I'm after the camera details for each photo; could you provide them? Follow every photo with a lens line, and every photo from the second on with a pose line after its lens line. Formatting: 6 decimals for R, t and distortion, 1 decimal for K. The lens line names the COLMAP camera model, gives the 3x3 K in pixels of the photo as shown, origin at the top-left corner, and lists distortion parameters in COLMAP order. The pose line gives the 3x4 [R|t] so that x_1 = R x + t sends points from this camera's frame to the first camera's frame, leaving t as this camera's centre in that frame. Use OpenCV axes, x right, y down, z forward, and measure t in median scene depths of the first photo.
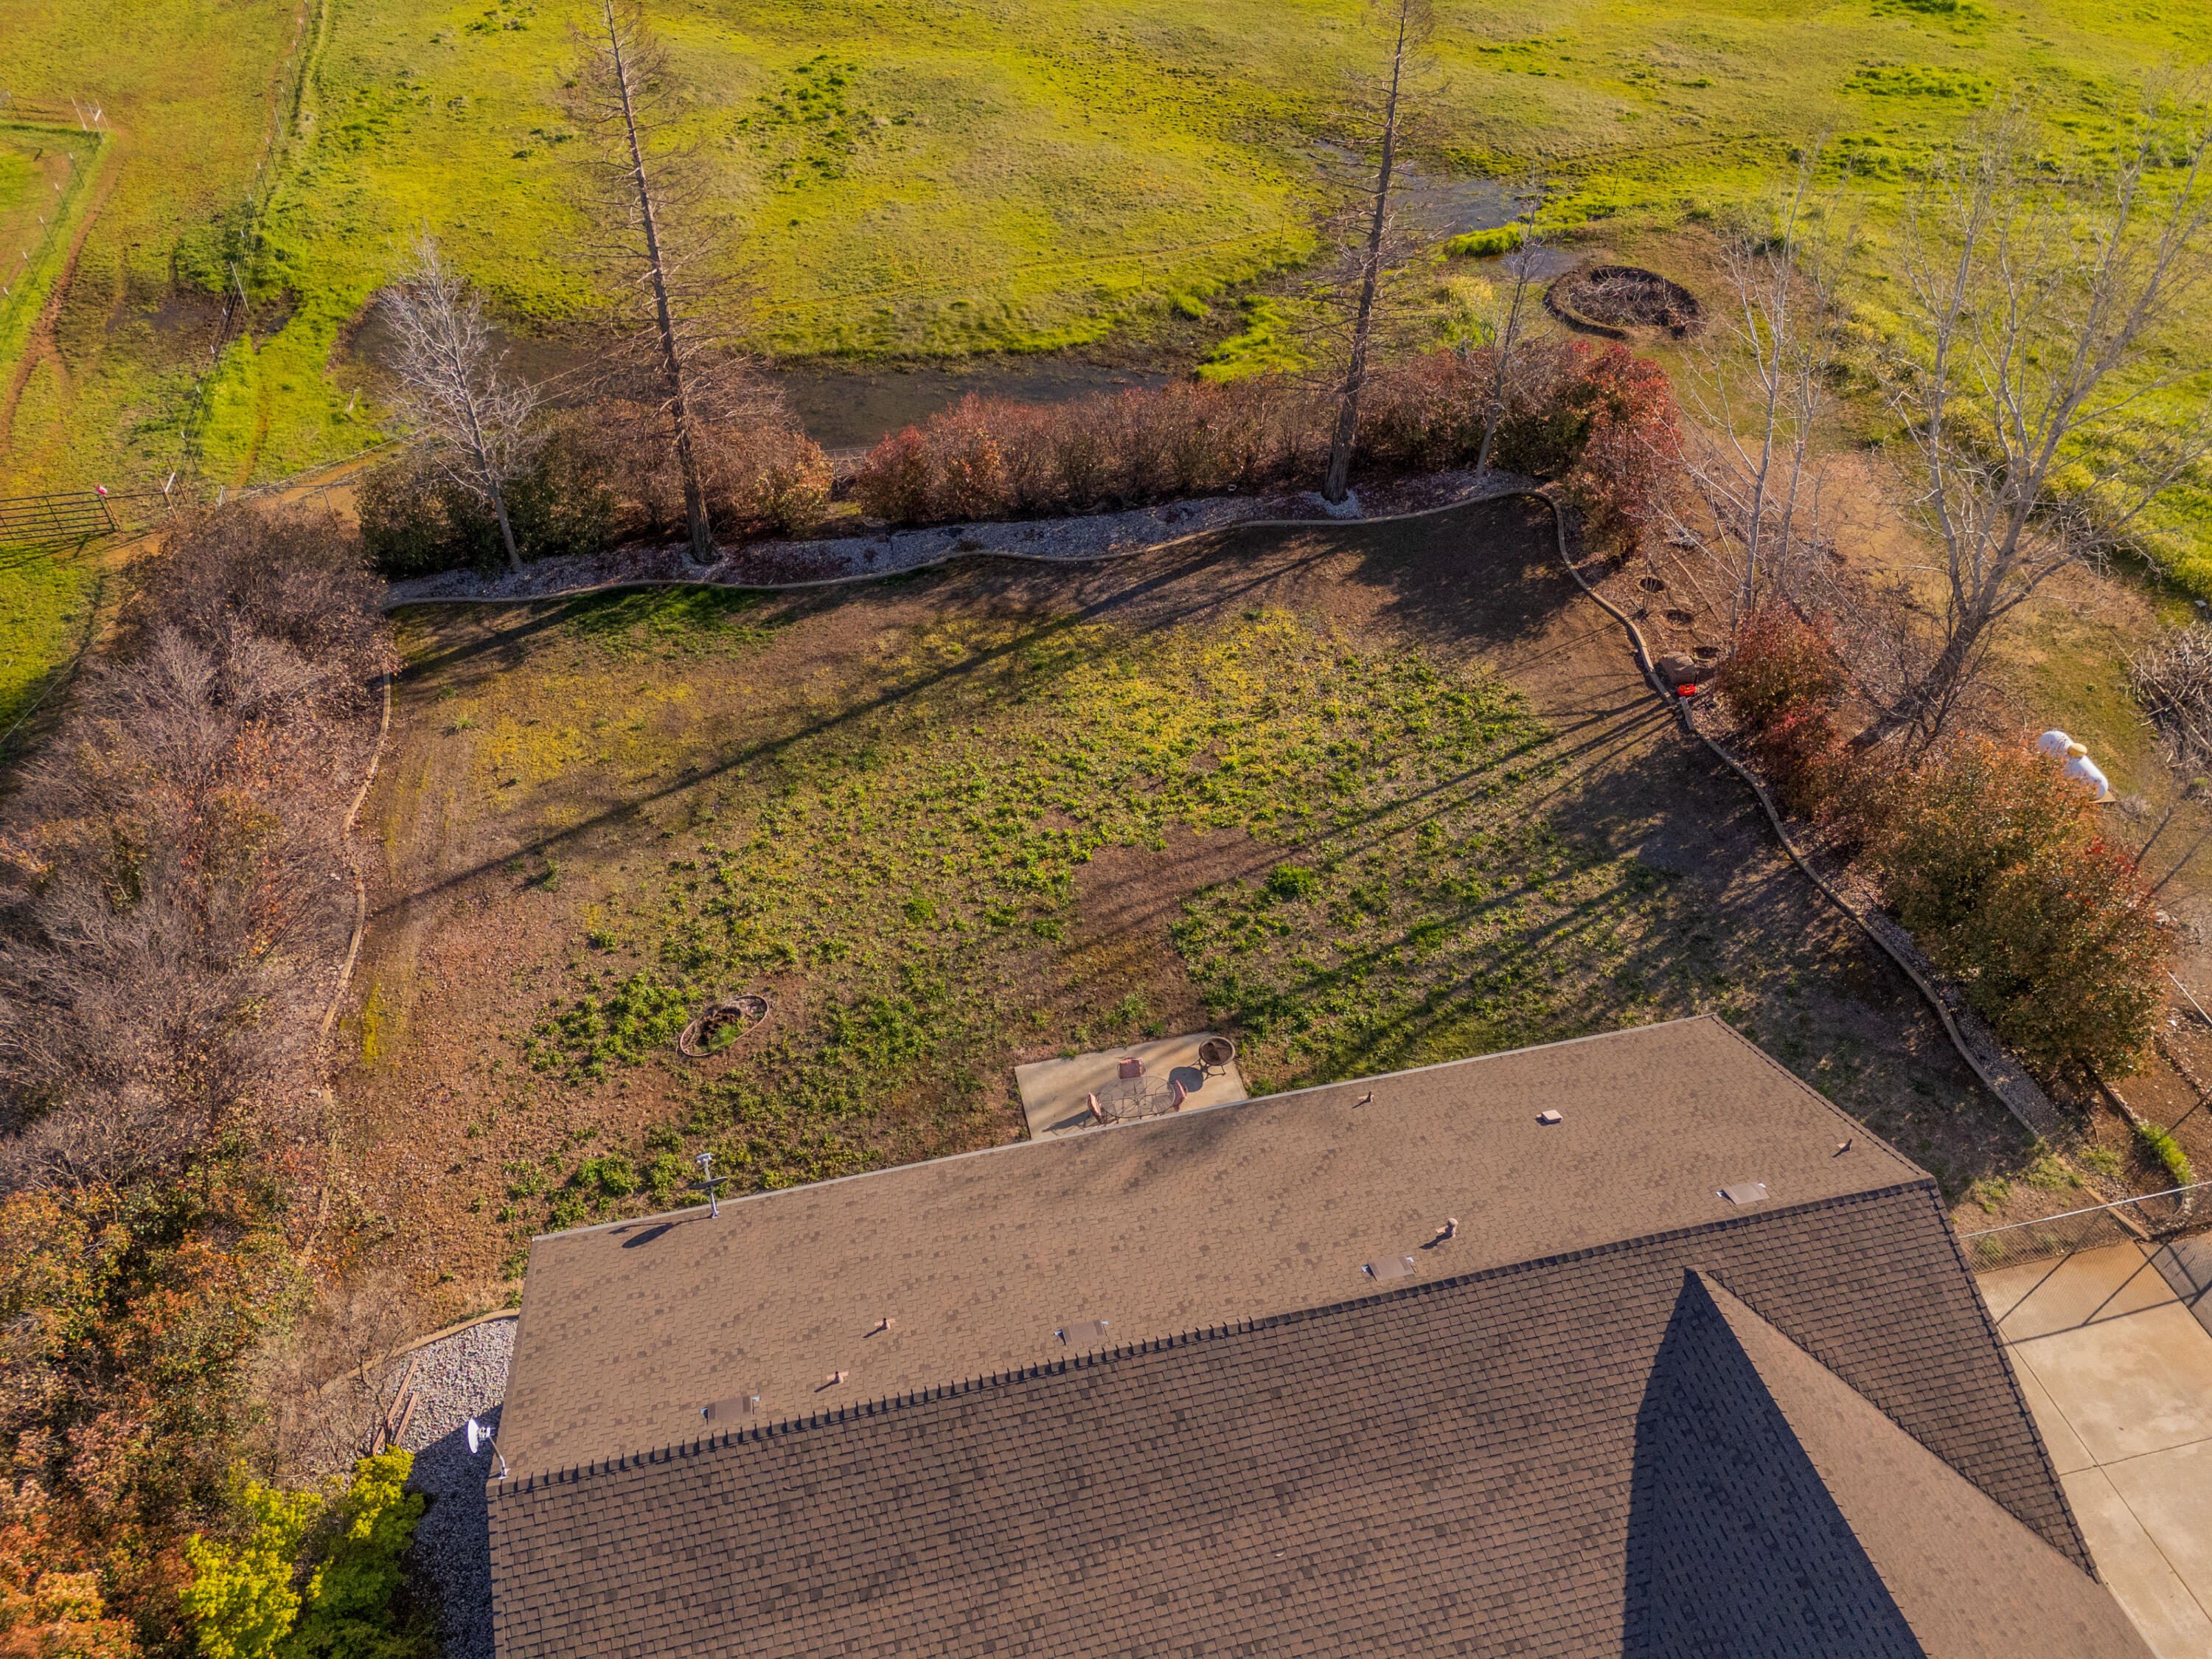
lens RADIAL K [[1598.6, 0, 1094.1], [0, 1598.6, 818.6], [0, 0, 1]] dist [0.092567, -0.094523]
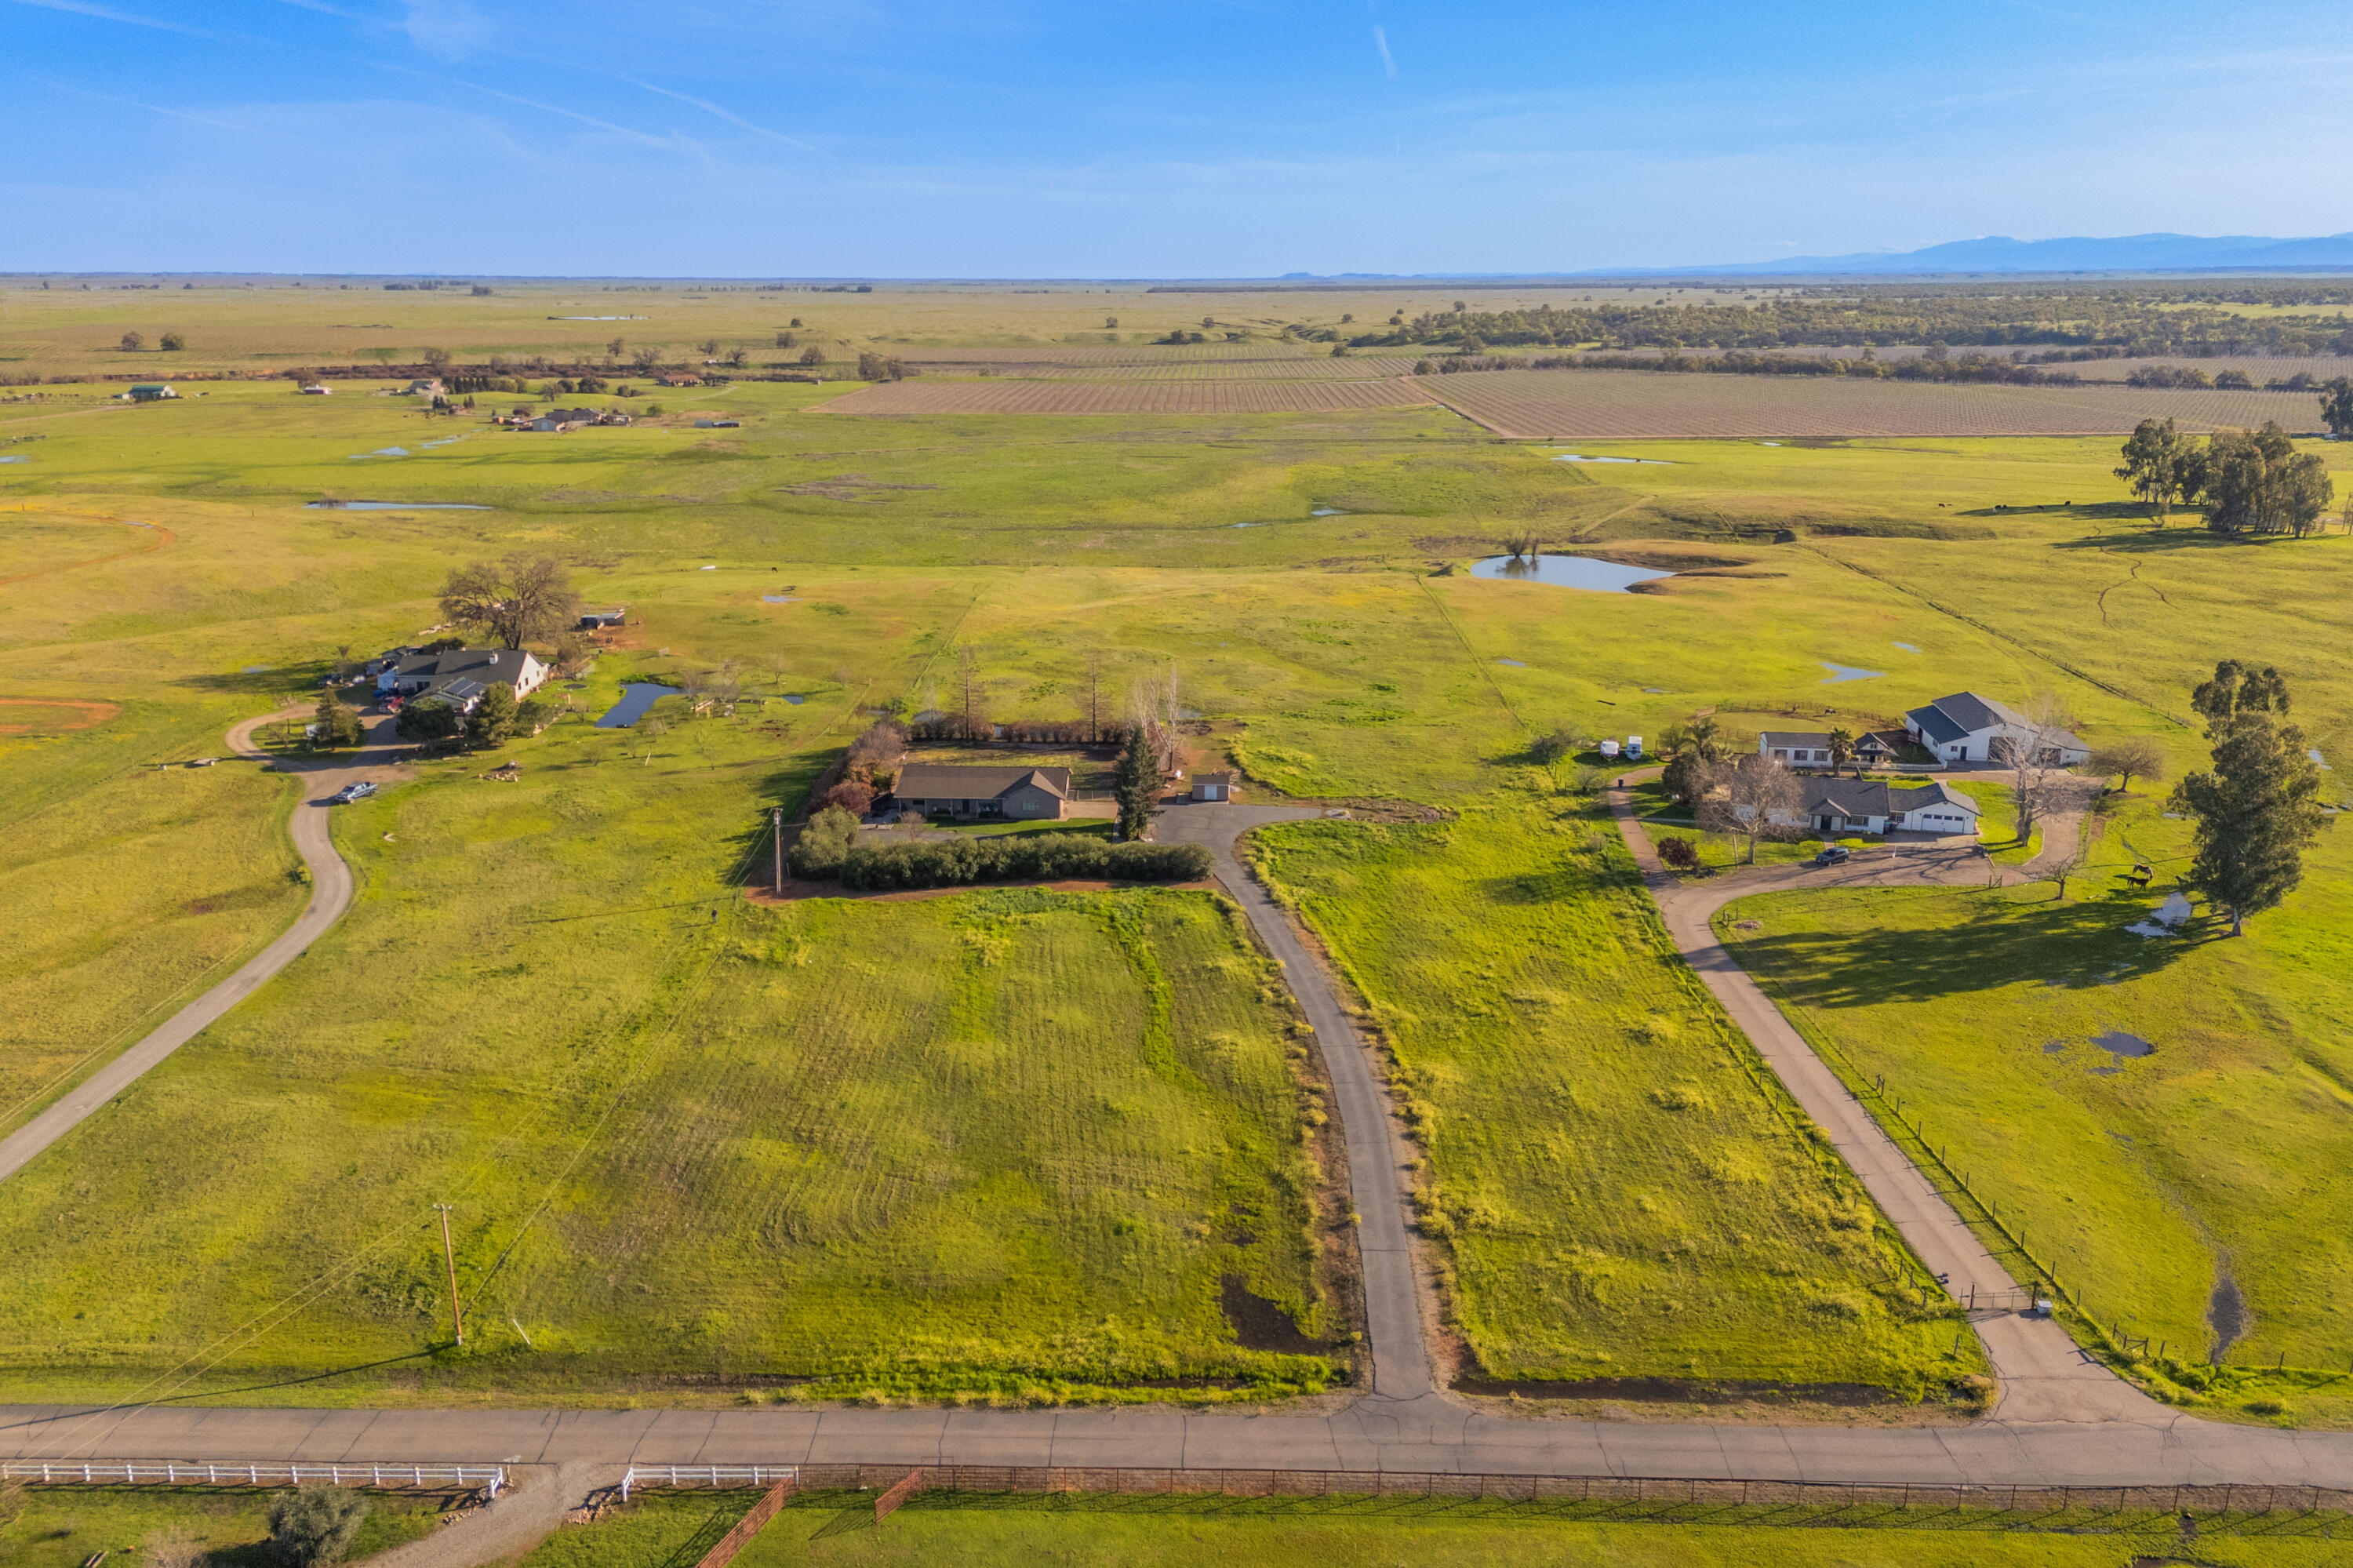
lens RADIAL K [[1732.8, 0, 1162.7], [0, 1732.8, 777.2], [0, 0, 1]] dist [0.037287, -0.006062]
pose [[0.960503, 0.068377, -0.269736, 1.554161], [-0.182243, 0.887102, -0.424072, 1.816551], [0.210287, 0.456480, 0.864526, -3.020068]]
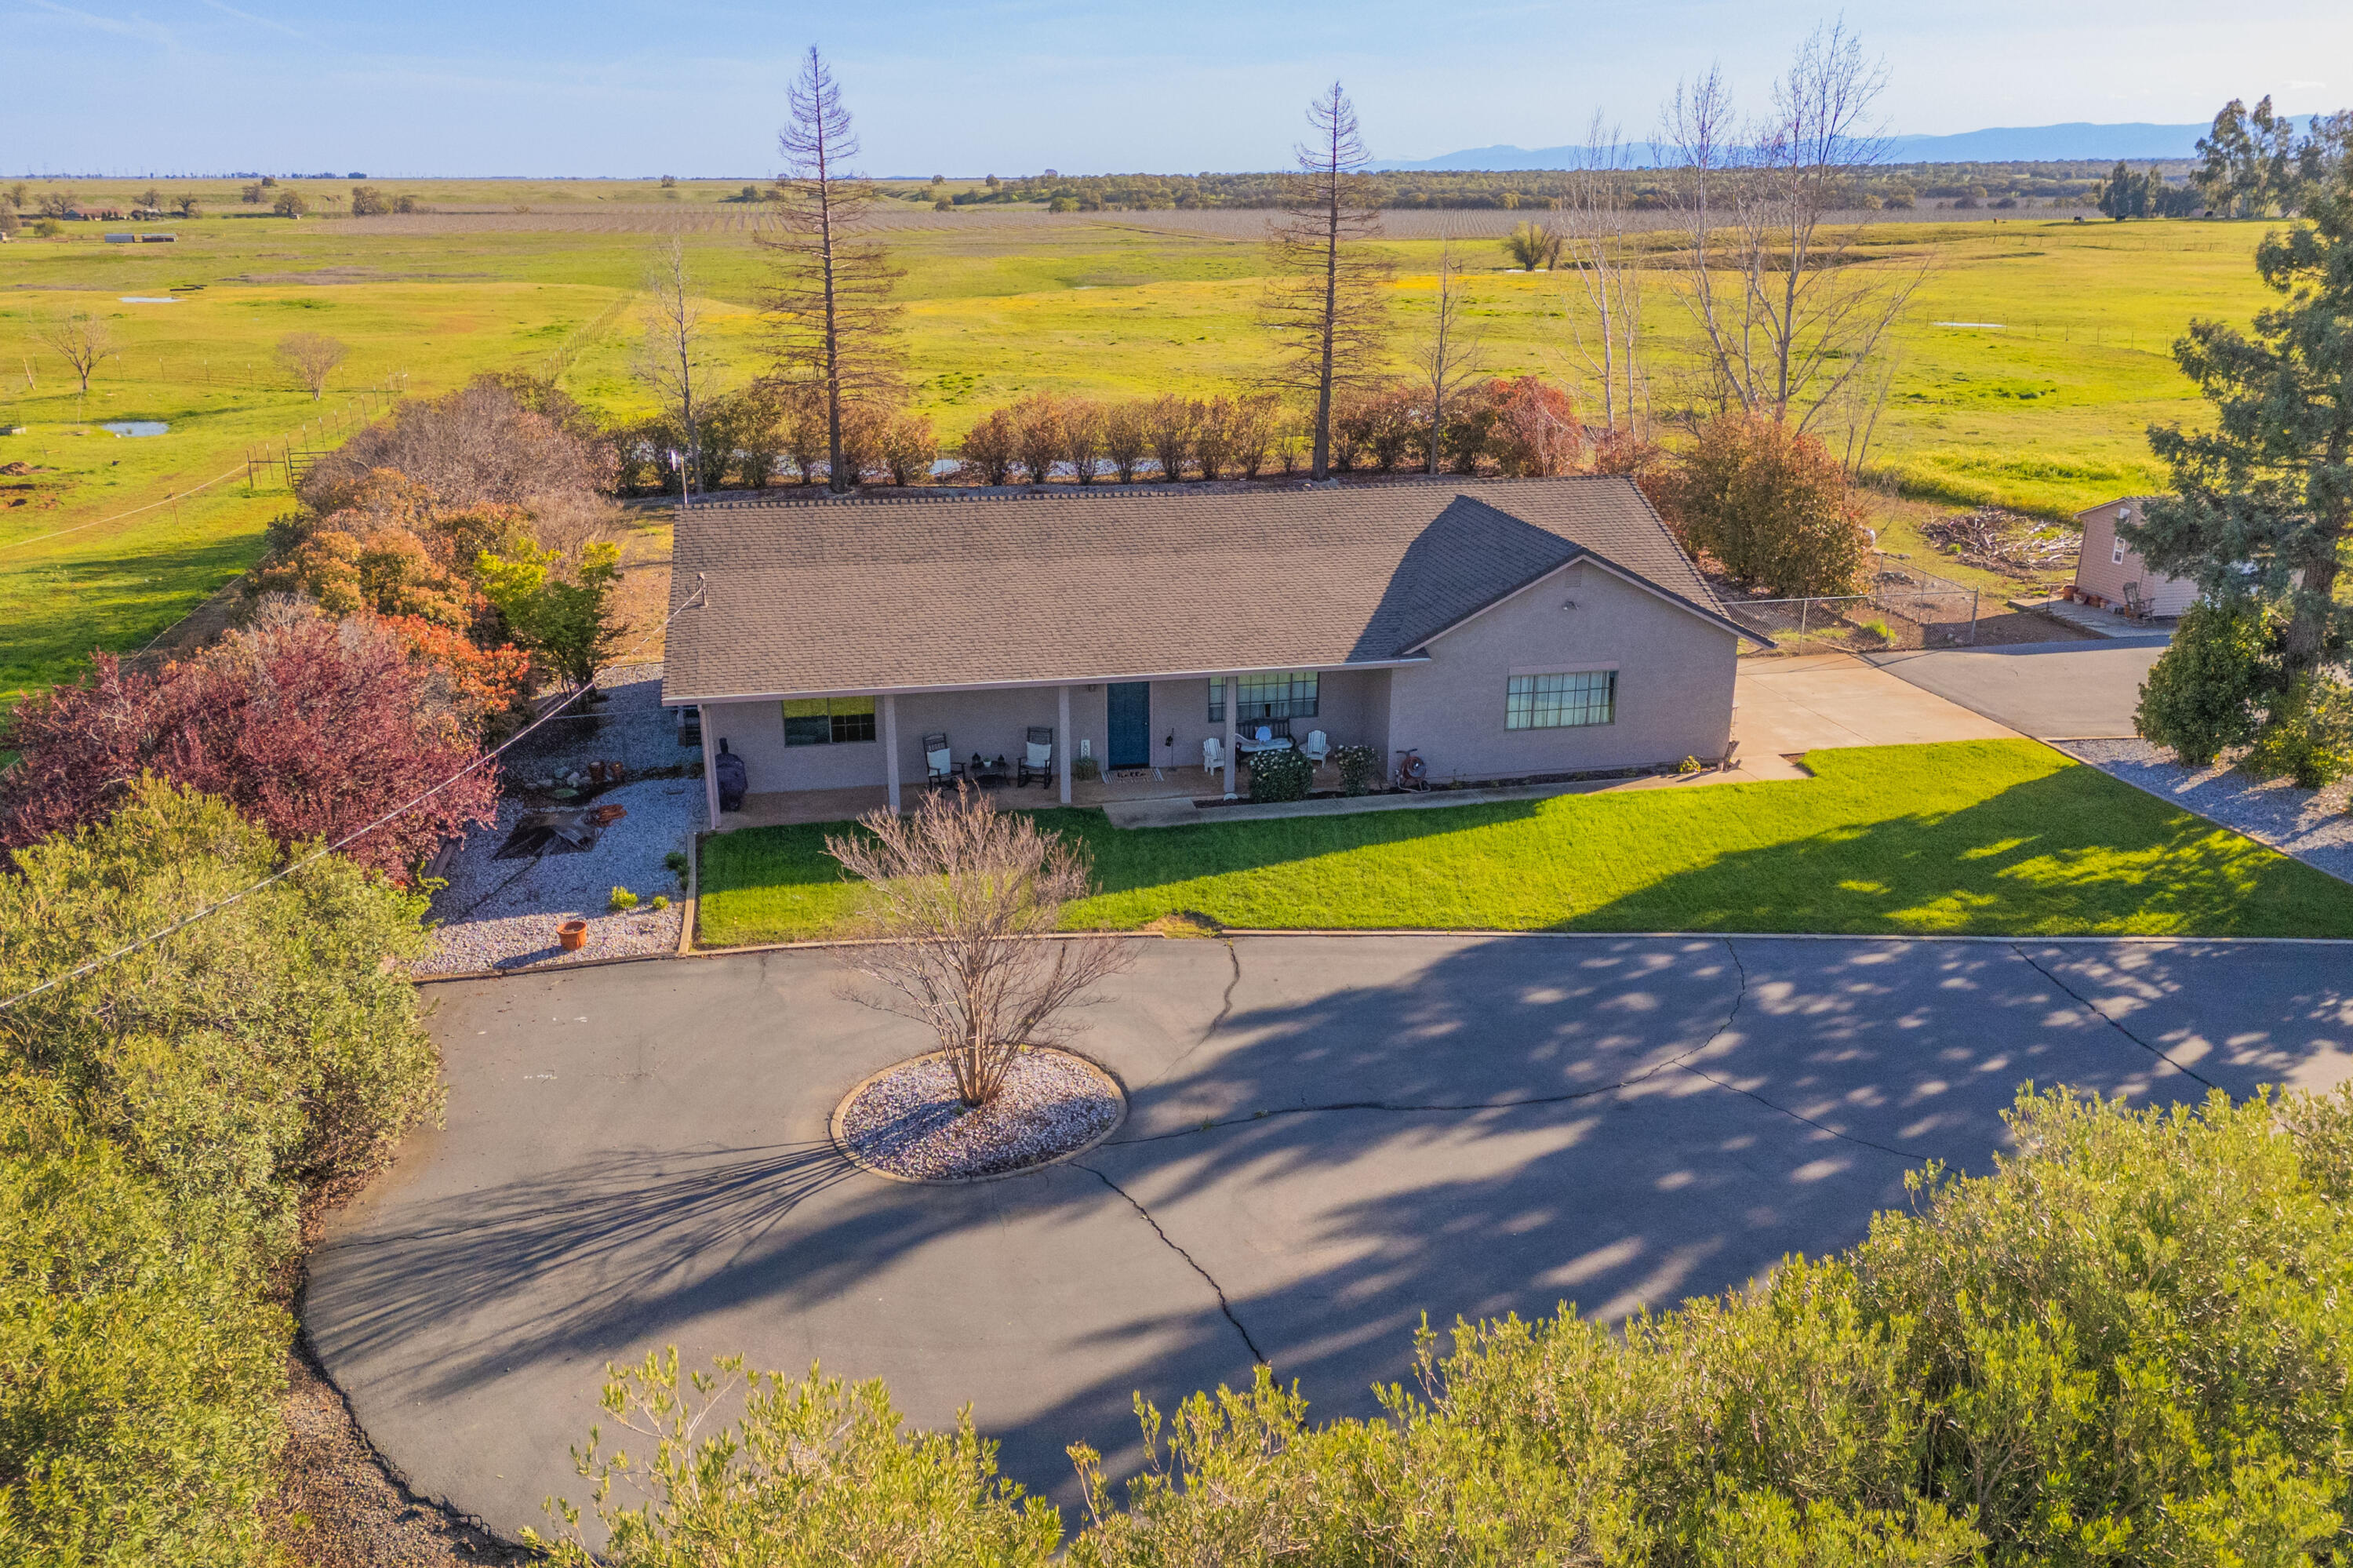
lens RADIAL K [[1732.8, 0, 1162.7], [0, 1732.8, 777.2], [0, 0, 1]] dist [0.037287, -0.006062]
pose [[0.999327, 0.003723, -0.036480, 0.066862], [-0.018113, 0.915116, -0.402784, 0.520800], [0.031884, 0.403174, 0.914568, -0.173783]]
